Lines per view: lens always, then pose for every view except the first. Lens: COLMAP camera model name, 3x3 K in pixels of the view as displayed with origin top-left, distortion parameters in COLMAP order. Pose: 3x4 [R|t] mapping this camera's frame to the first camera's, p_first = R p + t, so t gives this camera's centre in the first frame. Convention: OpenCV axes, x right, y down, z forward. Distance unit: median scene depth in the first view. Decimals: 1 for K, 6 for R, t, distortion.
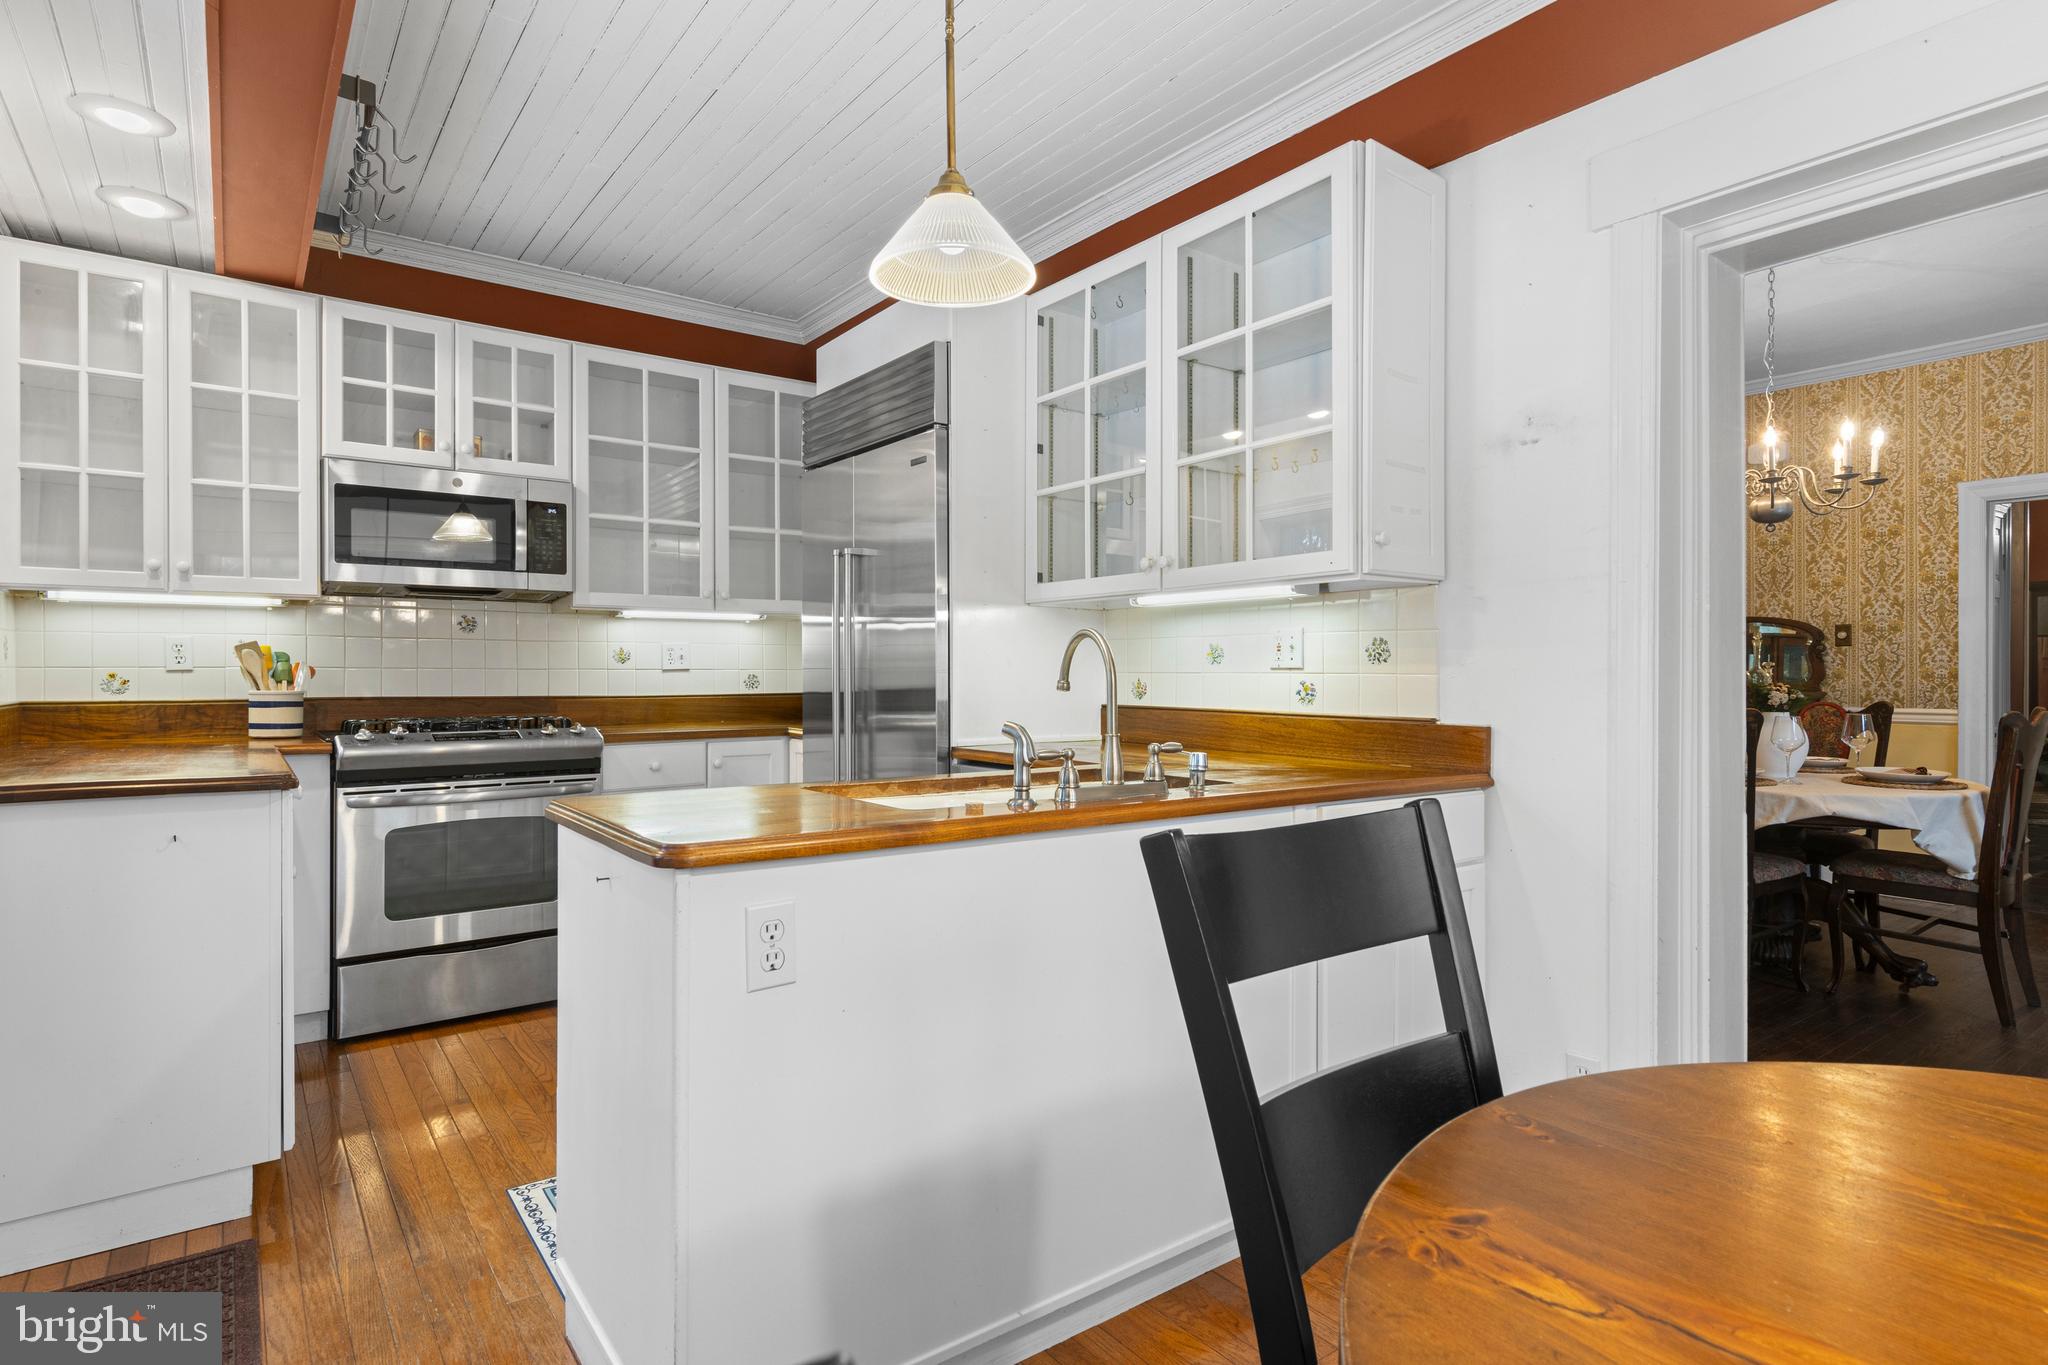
lens RADIAL K [[1048.6, 0, 1025.3], [0, 1048.6, 672.6], [0, 0, 1]] dist [0.012402, -0.003843]
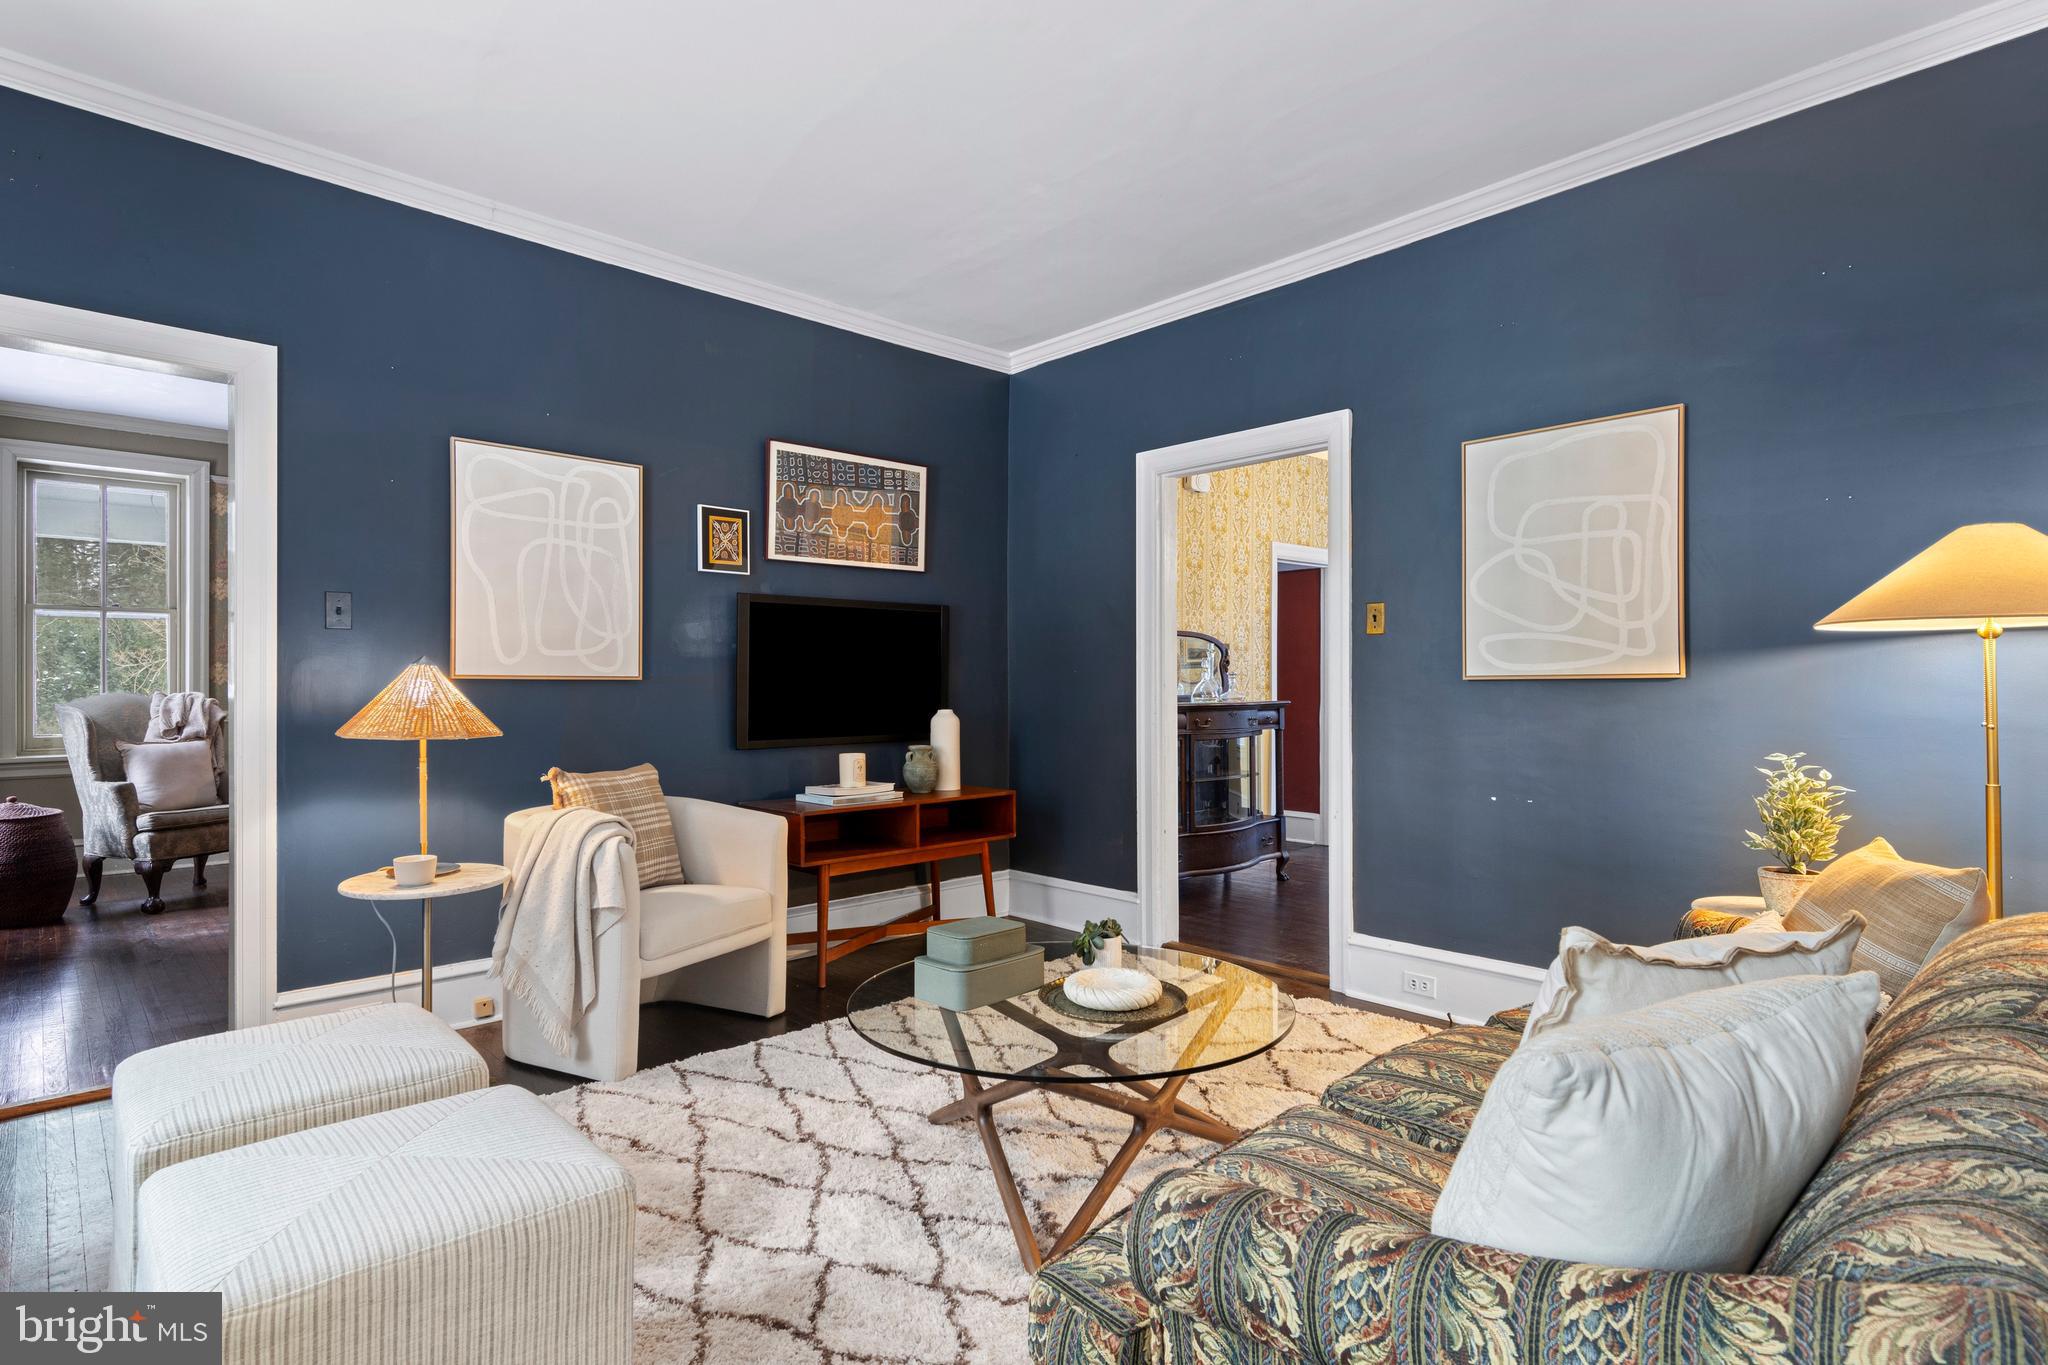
lens RADIAL K [[1048.6, 0, 1026.1], [0, 1048.6, 684.1], [0, 0, 1]] dist [0.012402, -0.003843]
pose [[-0.118237, 0.003725, 0.992978, -0.138484], [0.001422, 0.999993, -0.003582, 0.001391], [-0.992984, 0.000989, -0.118241, 0.519068]]
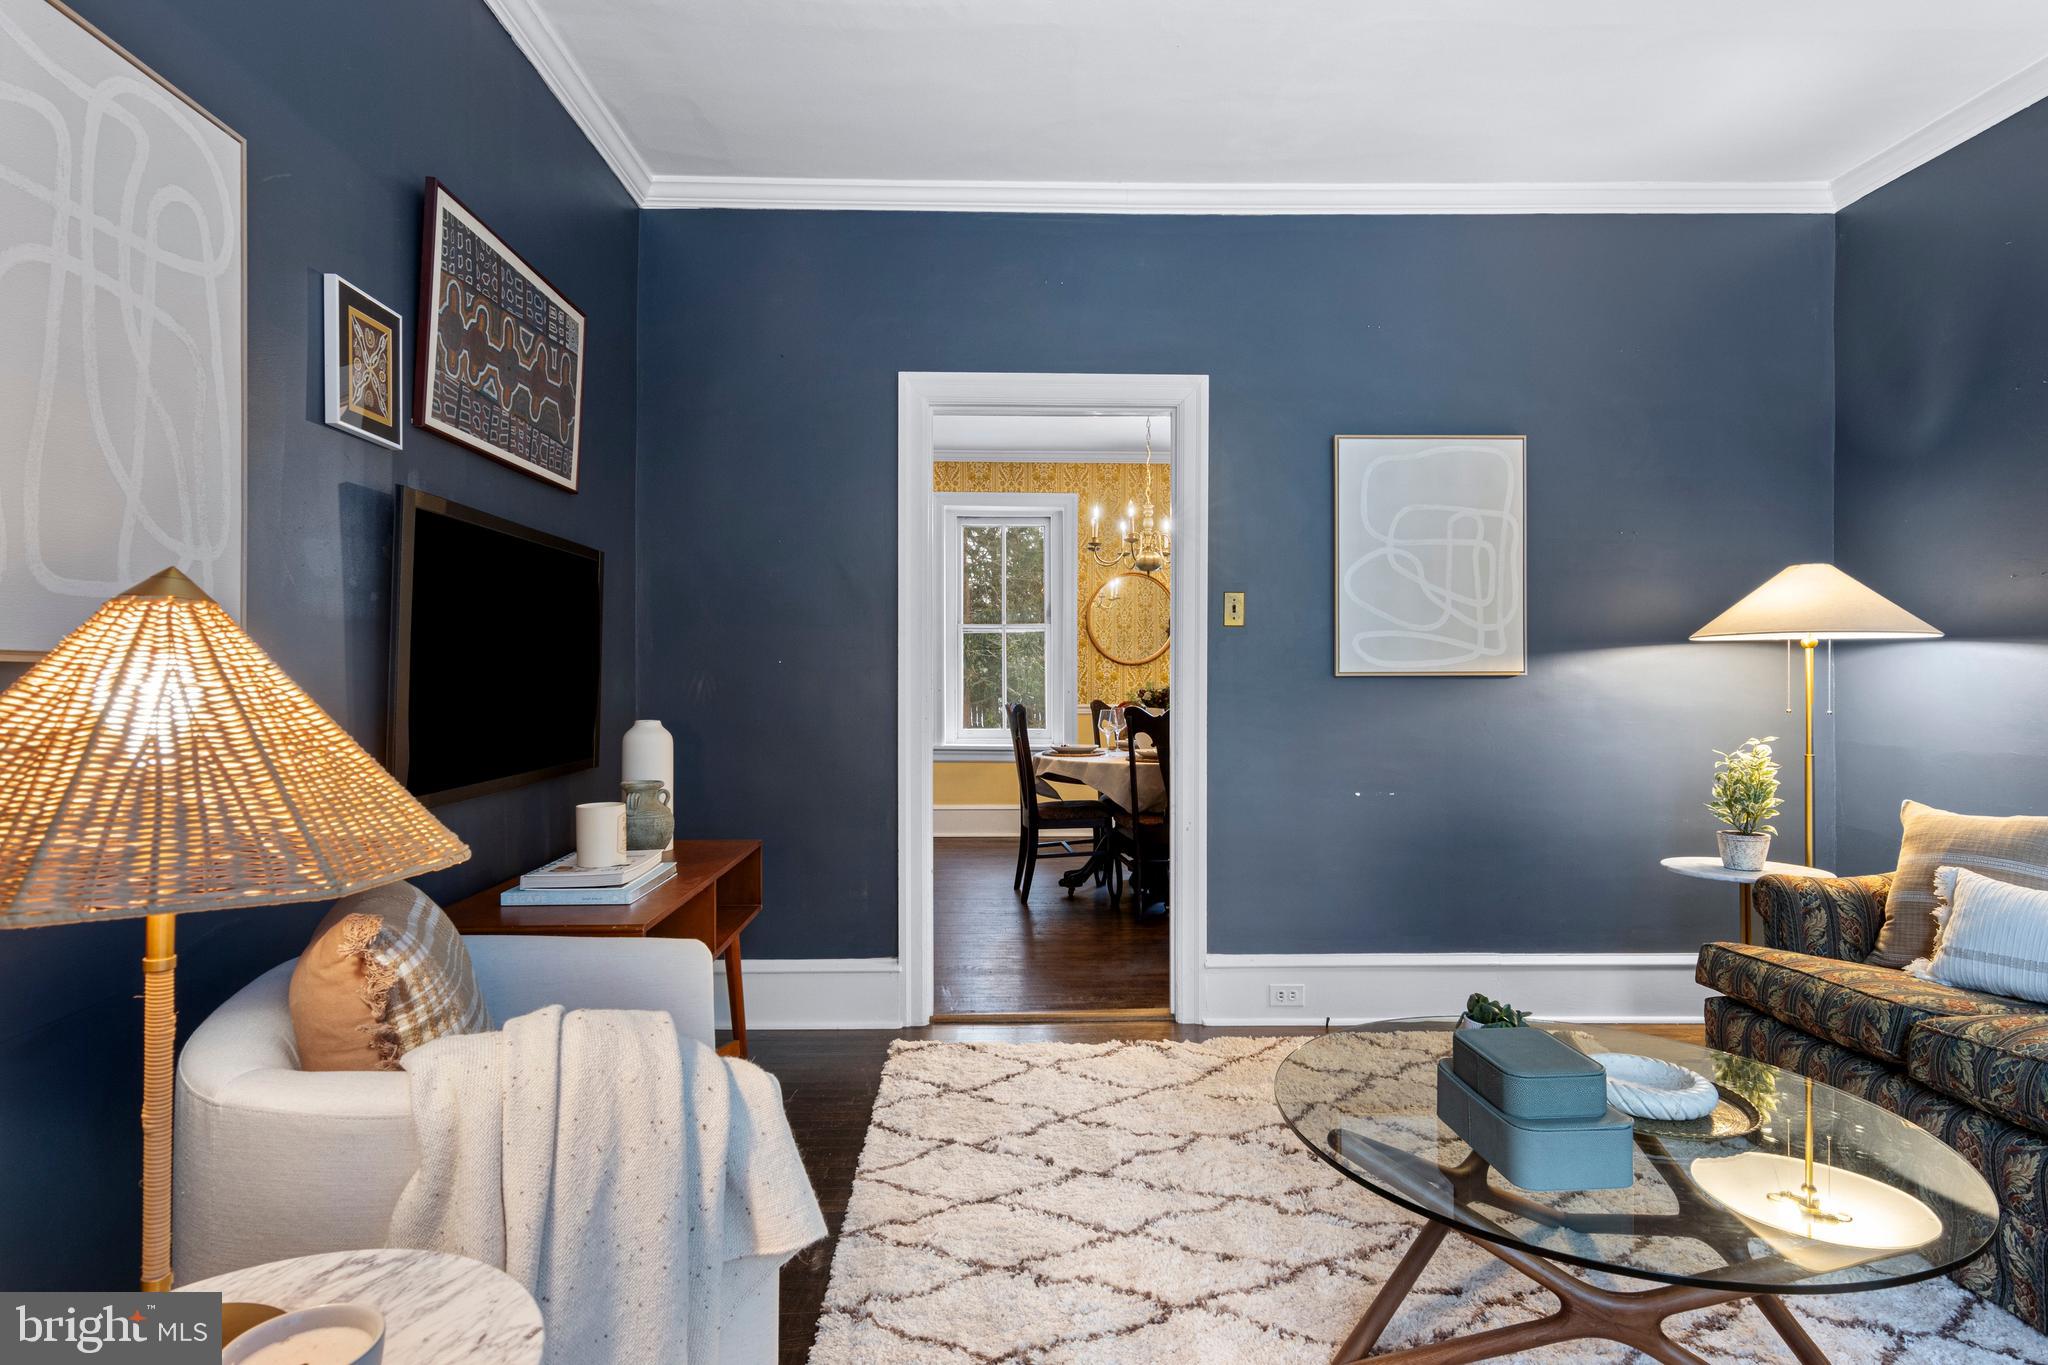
lens RADIAL K [[1070.8, 0, 1031.6], [0, 1070.8, 679.2], [0, 0, 1]] dist [0.010862, -0.001175]
pose [[-0.821640, 0.002611, 0.570001, 0.008837], [0.001293, 0.999995, -0.002717, 0.000989], [-0.570006, -0.001496, -0.821639, 0.630493]]
